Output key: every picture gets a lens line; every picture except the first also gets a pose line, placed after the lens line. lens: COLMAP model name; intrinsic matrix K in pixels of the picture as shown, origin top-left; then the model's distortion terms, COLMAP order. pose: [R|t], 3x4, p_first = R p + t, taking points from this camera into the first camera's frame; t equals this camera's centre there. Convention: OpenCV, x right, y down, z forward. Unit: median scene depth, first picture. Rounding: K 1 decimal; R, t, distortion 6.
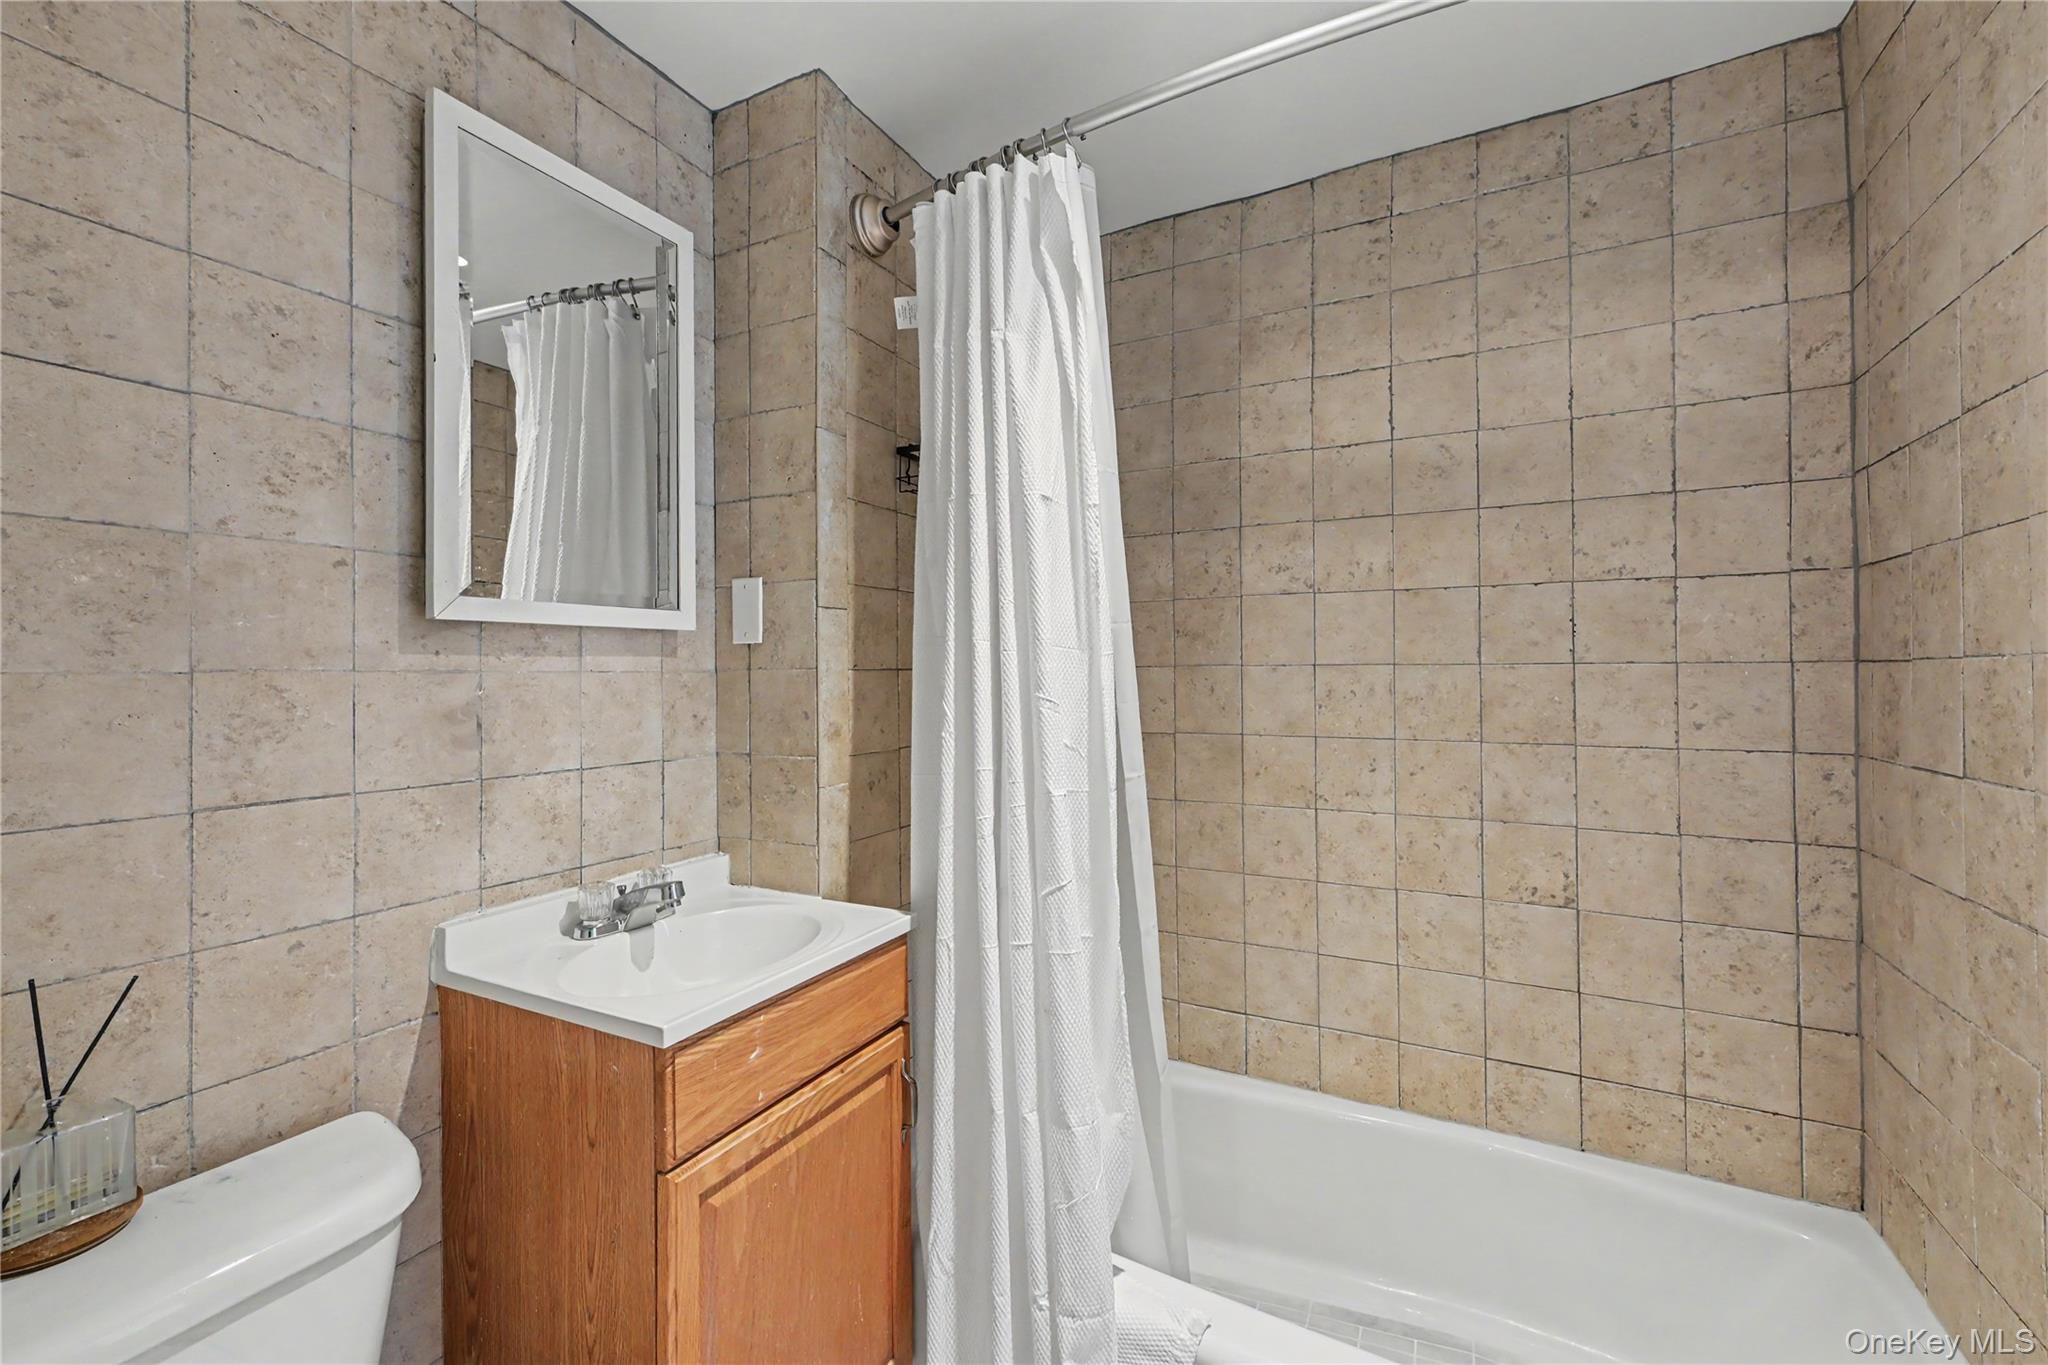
lens RADIAL K [[848.9, 0, 1016.5], [0, 848.9, 670.7], [0, 0, 1]] dist [0.002850, 0.000149]
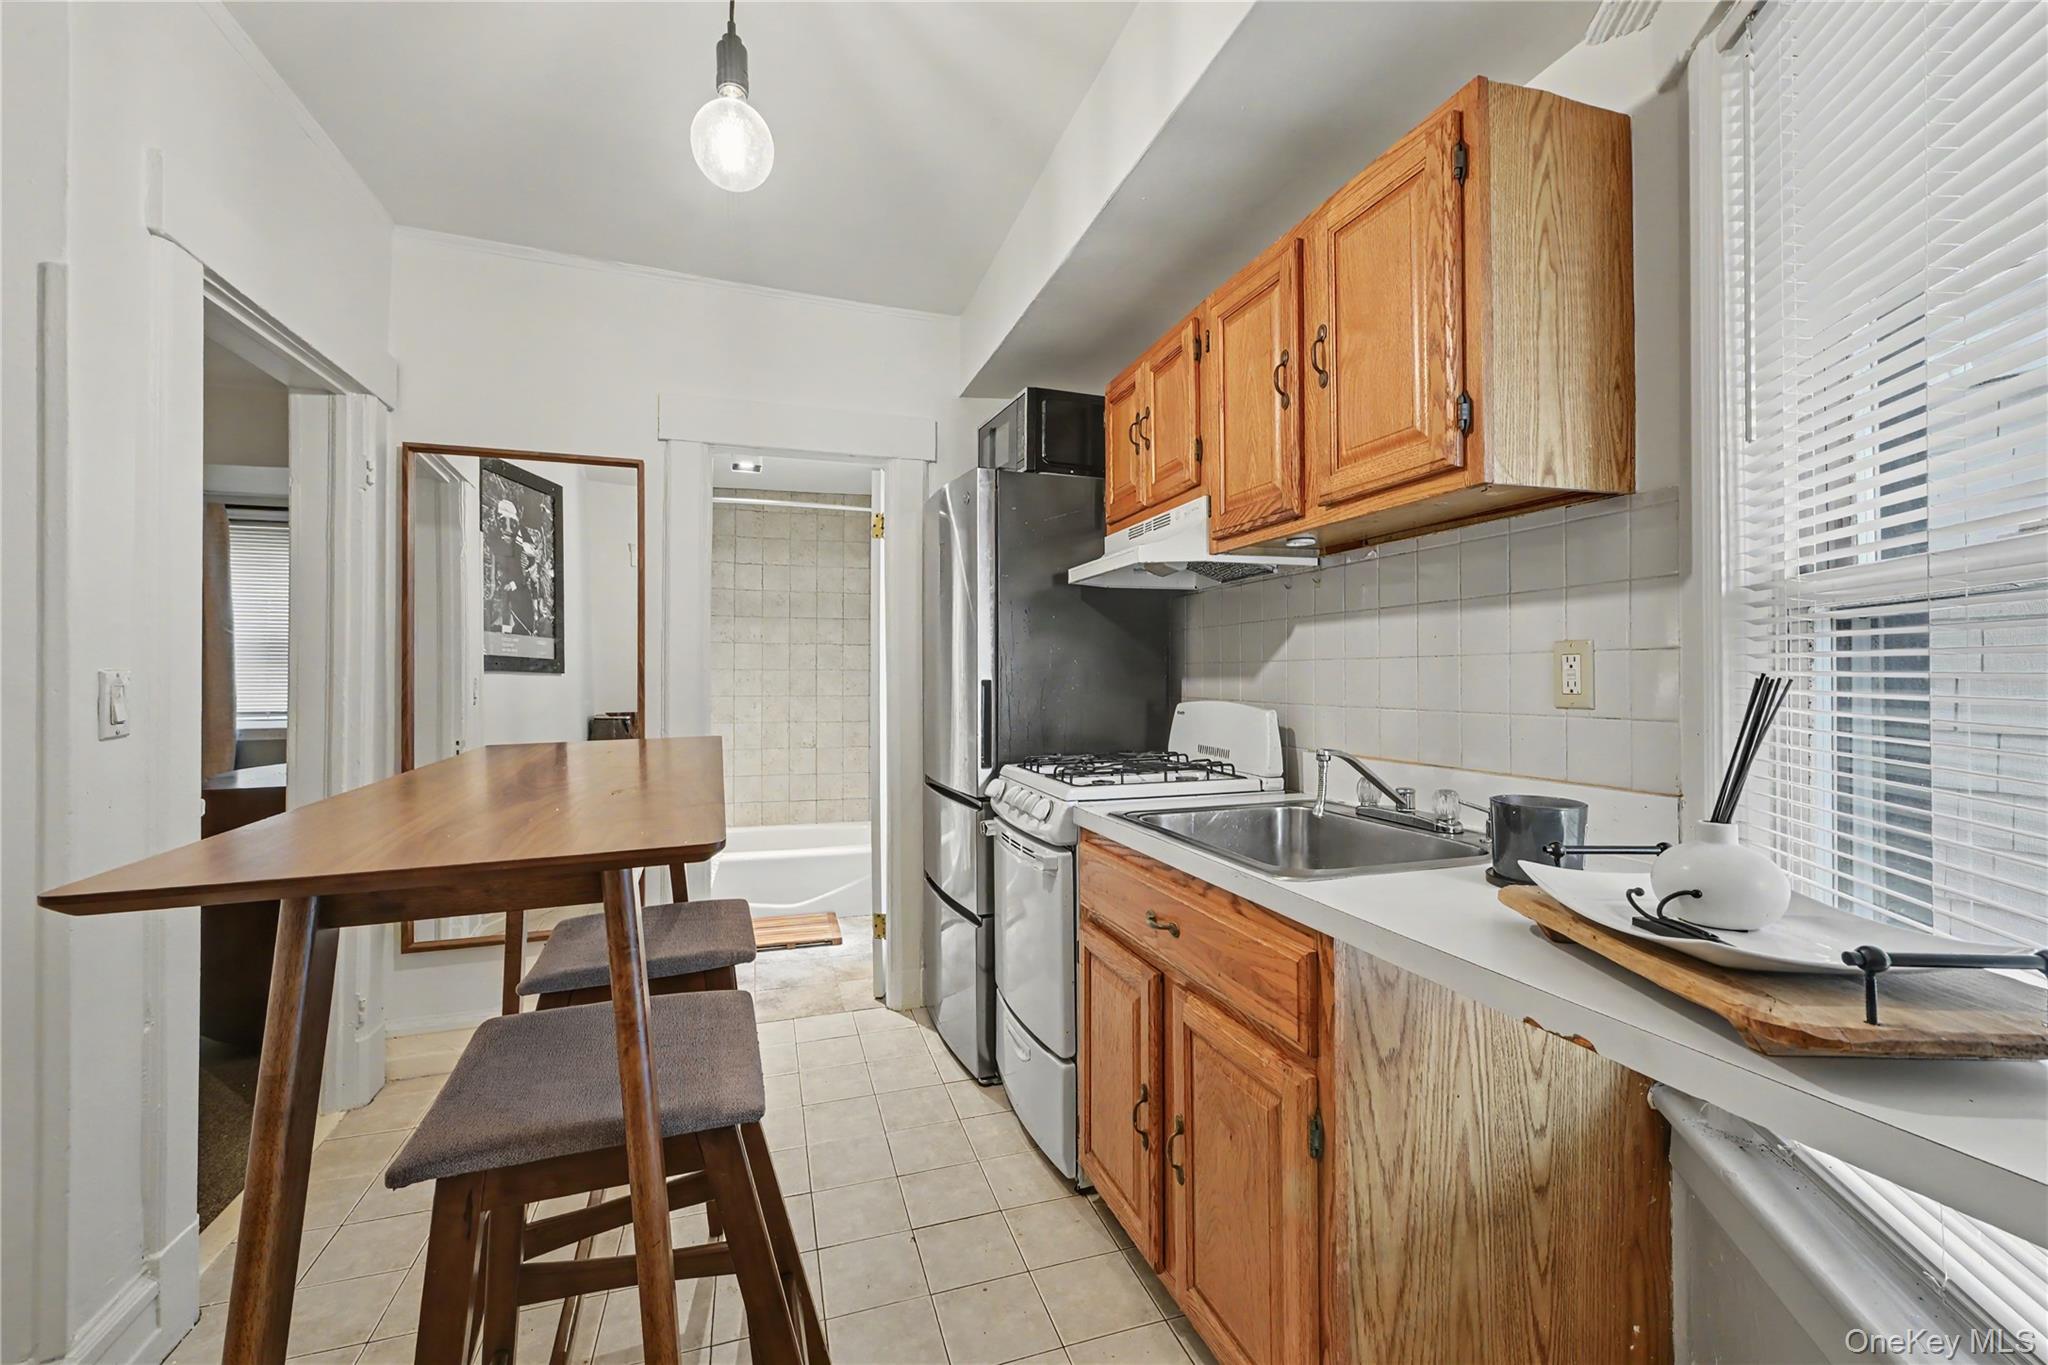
lens RADIAL K [[848.9, 0, 1024.3], [0, 848.9, 672.4], [0, 0, 1]] dist [0.002850, 0.000149]
pose [[0.688655, 0.010942, 0.725006, -1.077489], [-0.010009, 0.999934, -0.005584, 0.009505], [-0.725020, -0.003411, 0.688720, -1.697275]]
